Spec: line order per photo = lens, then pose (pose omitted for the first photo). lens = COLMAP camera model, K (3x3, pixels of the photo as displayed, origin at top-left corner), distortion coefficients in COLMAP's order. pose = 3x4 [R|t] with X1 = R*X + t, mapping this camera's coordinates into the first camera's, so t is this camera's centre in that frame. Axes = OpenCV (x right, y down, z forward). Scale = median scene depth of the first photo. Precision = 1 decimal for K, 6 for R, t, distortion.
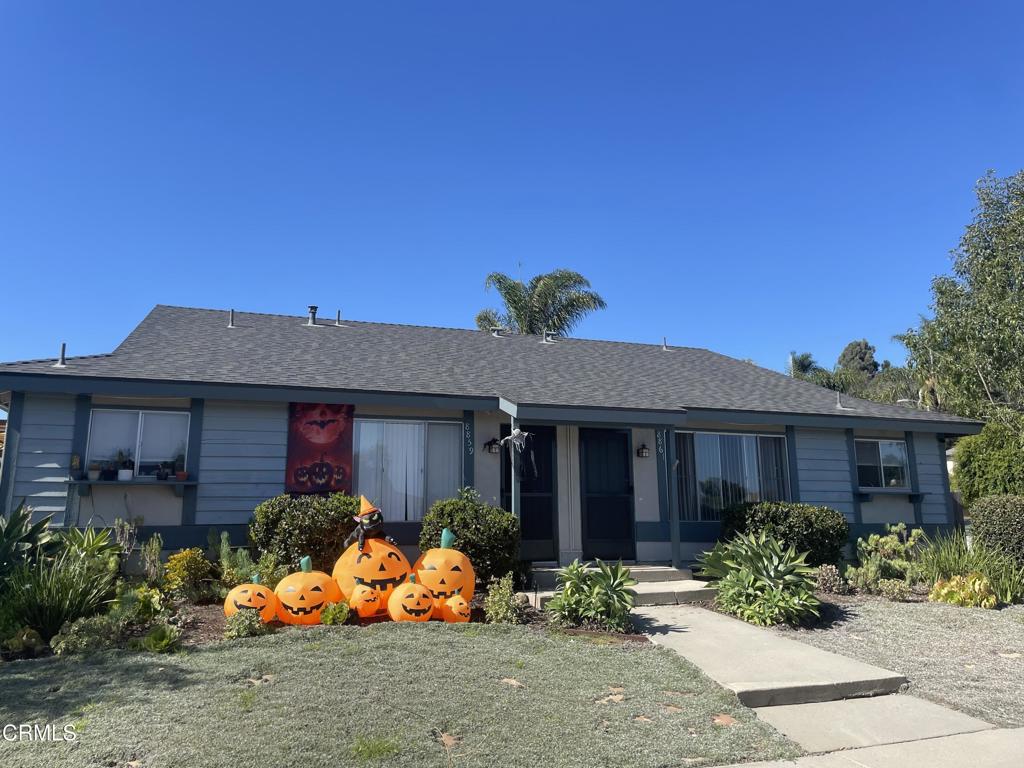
lens RADIAL K [[764.2, 0, 510.6], [0, 764.2, 366.6], [0, 0, 1]] dist [0.093629, -0.130377]
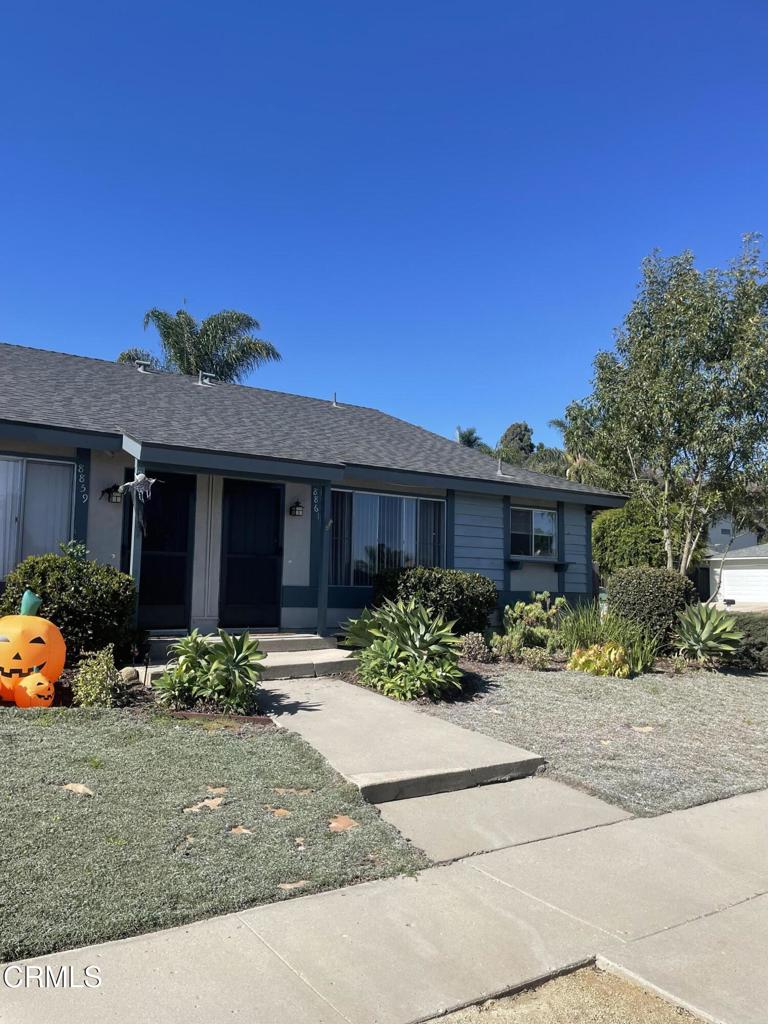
lens RADIAL K [[764.2, 0, 384.0], [0, 764.2, 512.0], [0, 0, 1]] dist [0.093629, -0.130377]
pose [[0.966265, 0.045908, 0.253426, 0.056136], [-0.072189, 0.992819, 0.095394, 0.025781], [-0.247227, -0.110470, 0.962640, 0.137178]]
